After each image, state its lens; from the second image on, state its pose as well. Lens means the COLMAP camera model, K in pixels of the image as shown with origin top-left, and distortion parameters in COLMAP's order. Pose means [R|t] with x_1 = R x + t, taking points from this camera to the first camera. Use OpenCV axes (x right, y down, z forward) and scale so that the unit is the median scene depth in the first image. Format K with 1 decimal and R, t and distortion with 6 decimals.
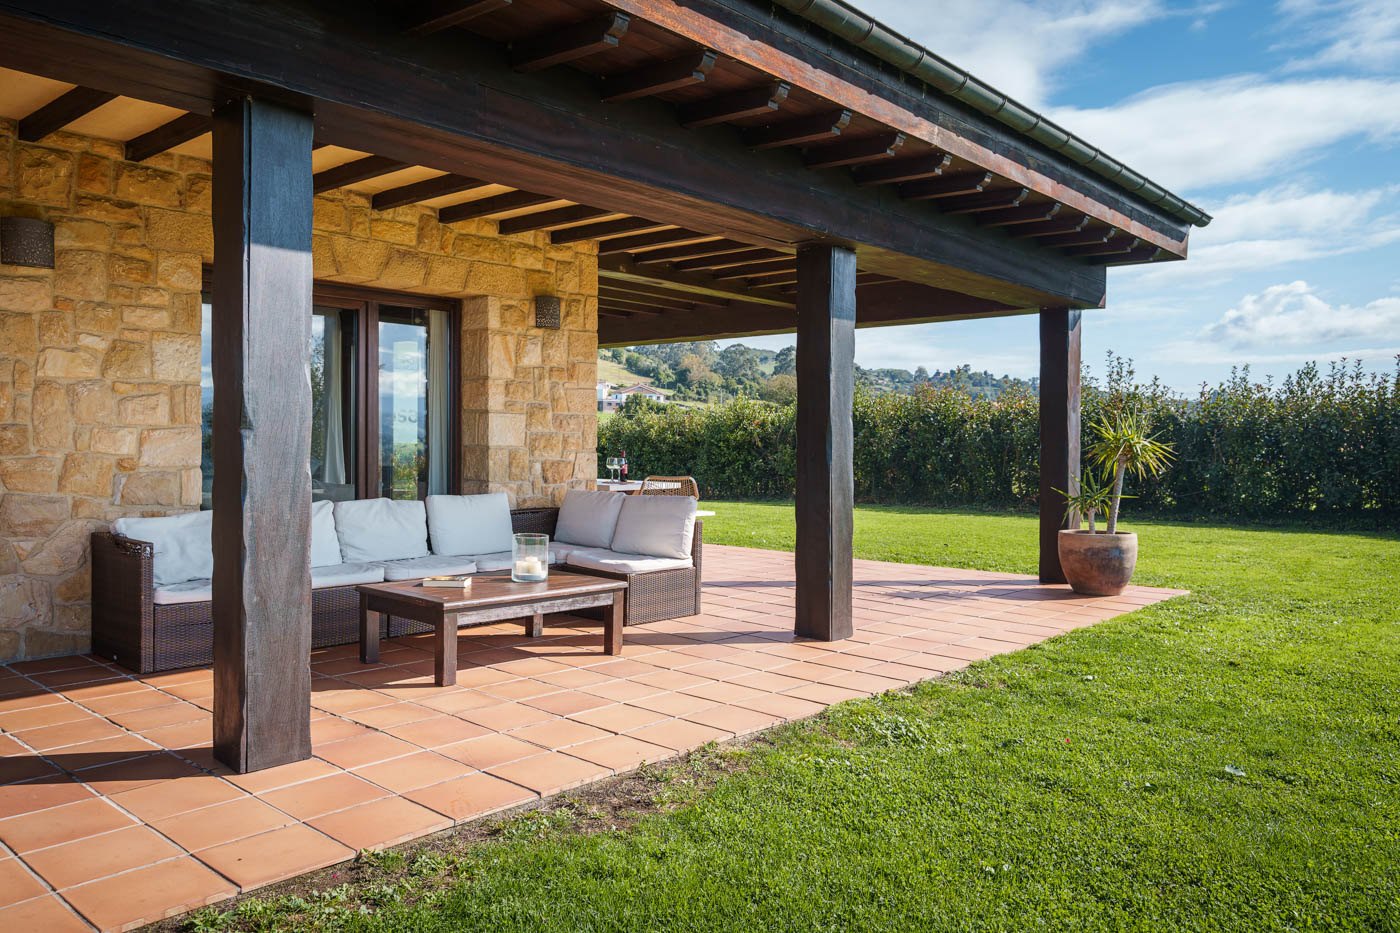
lens RADIAL K [[1040.3, 0, 700.0], [0, 1040.3, 466.5], [0, 0, 1]] dist [-0.001380, -0.000253]
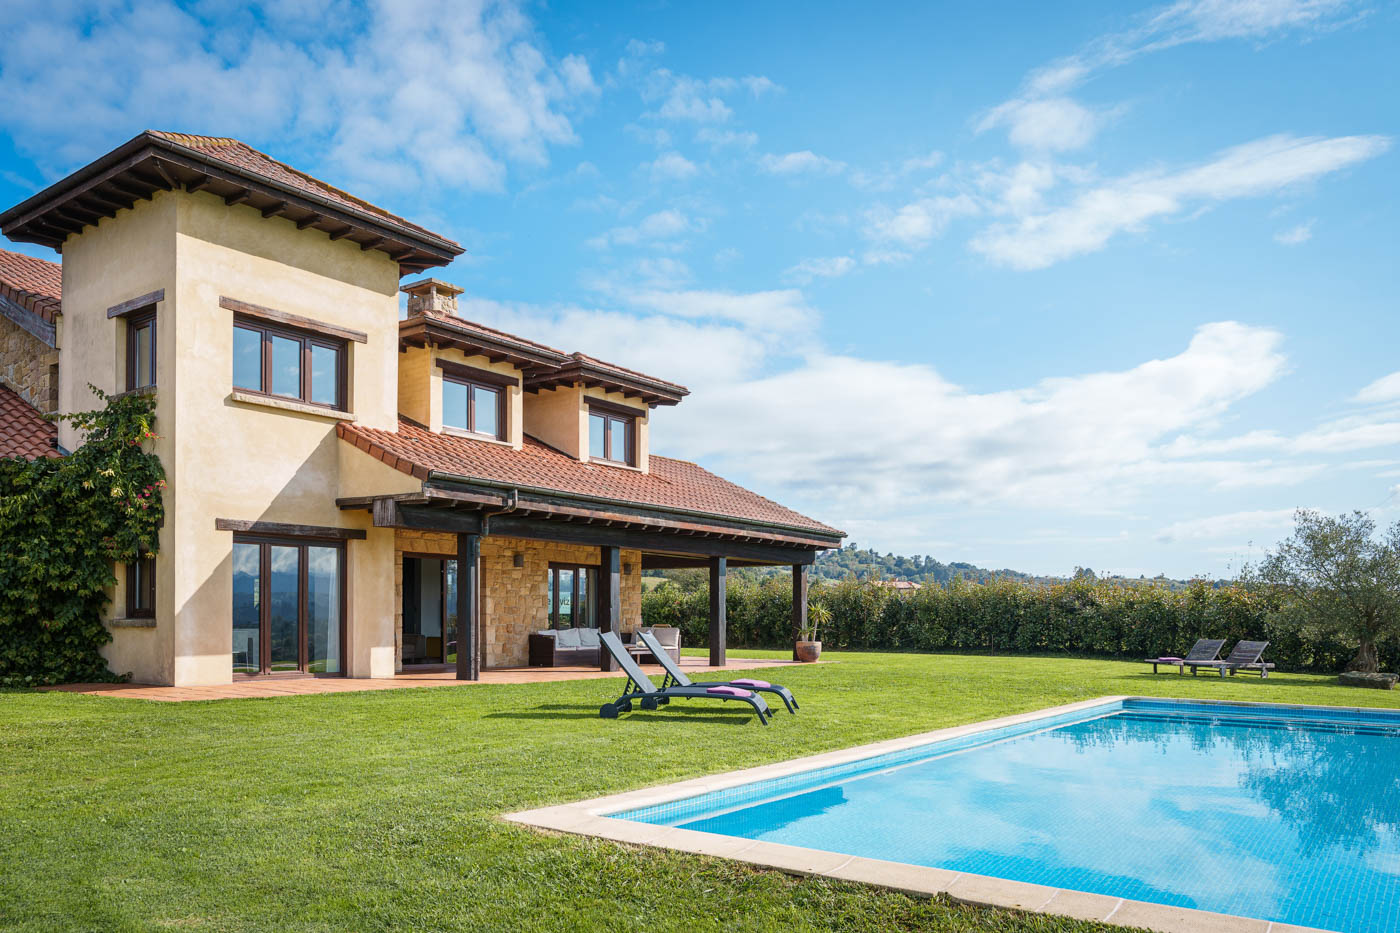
lens RADIAL K [[1029.1, 0, 700.0], [0, 1029.1, 466.5], [0, 0, 1]] dist [-0.000613, -0.000056]
pose [[0.994989, 0.012638, 0.099187, -0.223918], [0.004275, 0.985695, -0.168482, 0.061403], [-0.099898, 0.168062, 0.980702, -1.917038]]
